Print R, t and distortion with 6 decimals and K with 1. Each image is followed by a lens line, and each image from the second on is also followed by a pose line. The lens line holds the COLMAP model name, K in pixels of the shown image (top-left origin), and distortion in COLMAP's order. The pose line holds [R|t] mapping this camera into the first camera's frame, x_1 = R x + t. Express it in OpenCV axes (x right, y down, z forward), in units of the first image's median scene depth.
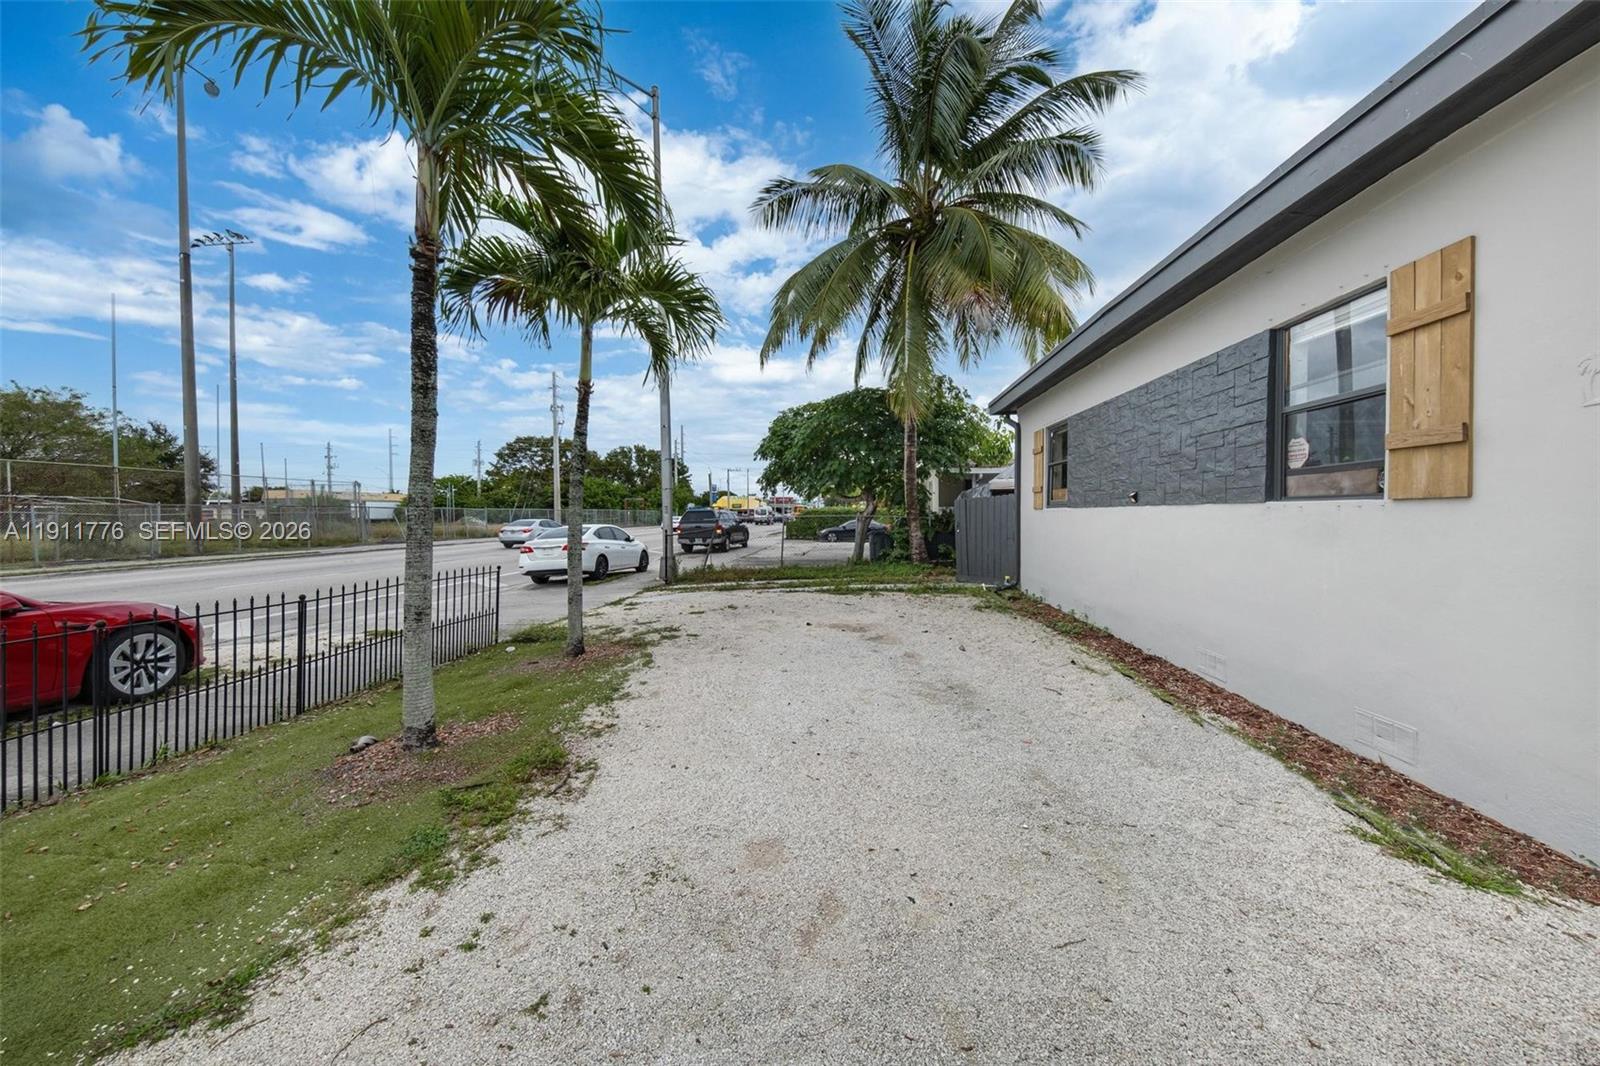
lens RADIAL K [[549.9, 0, 803.1], [0, 549.9, 521.5], [0, 0, 1]] dist [0.048761, -0.026324]
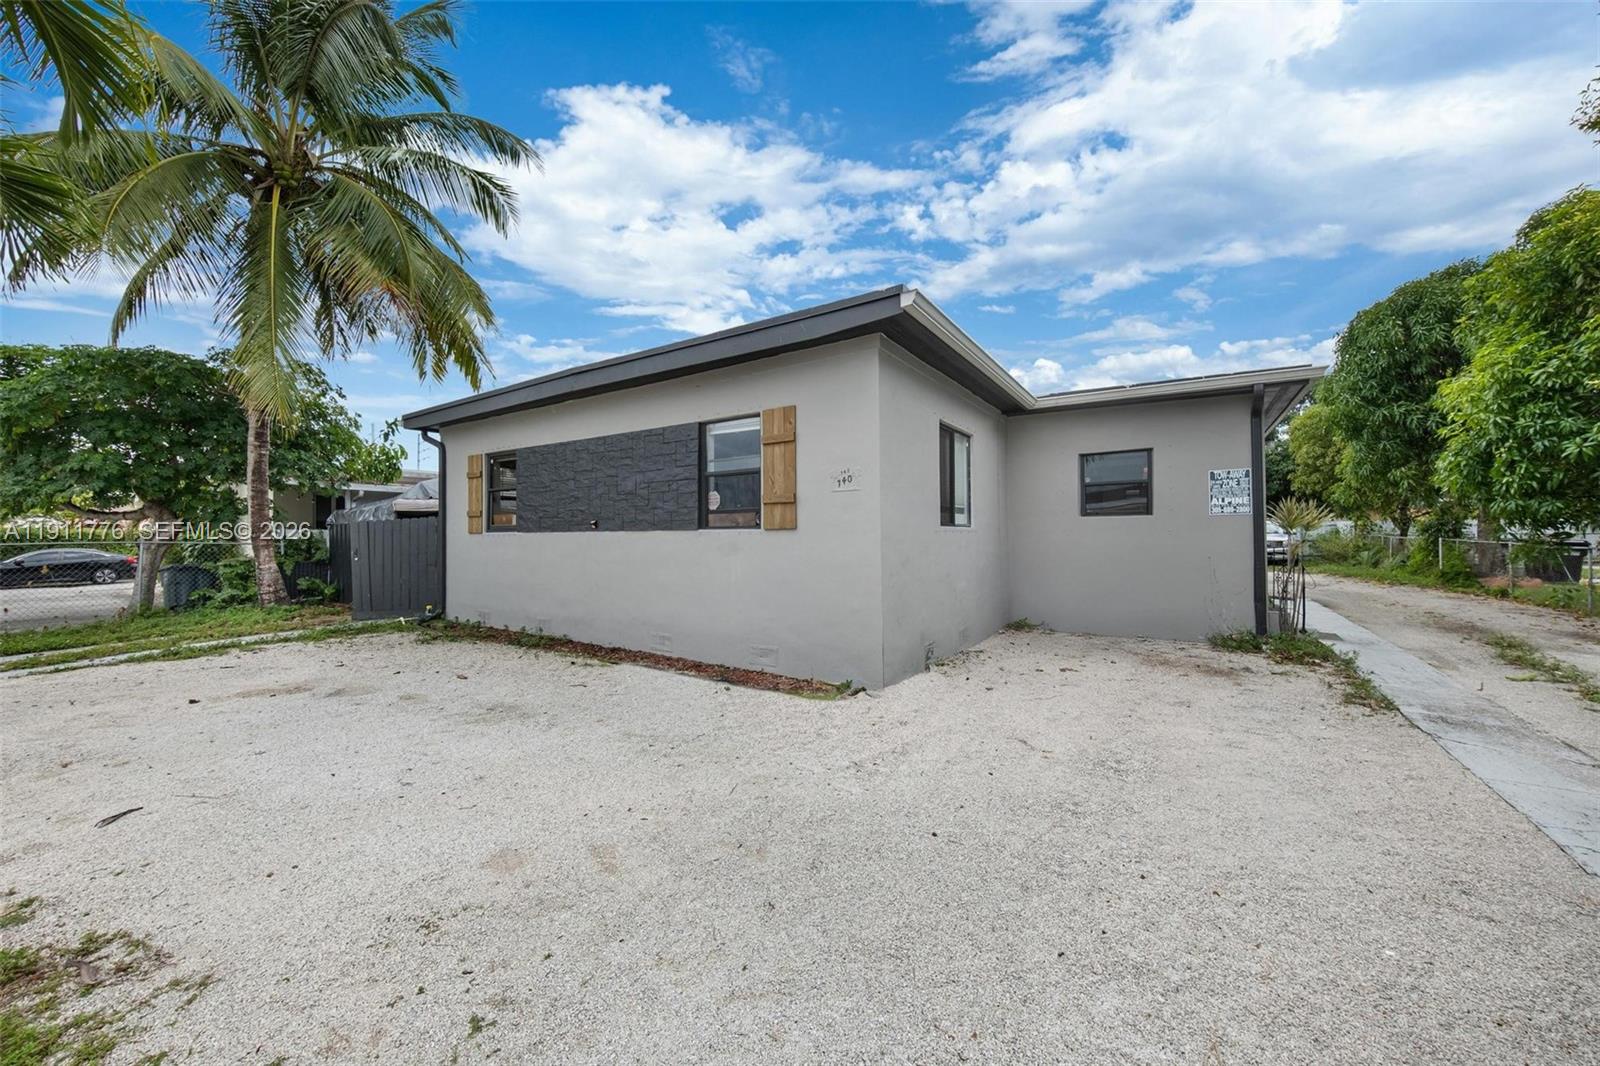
lens RADIAL K [[549.9, 0, 803.1], [0, 549.9, 521.5], [0, 0, 1]] dist [0.048761, -0.026324]
pose [[0.482491, 0.019342, 0.875688, -0.147654], [0.017278, 0.999351, -0.031593, -0.001391], [-0.875731, 0.030374, 0.481843, -0.005108]]
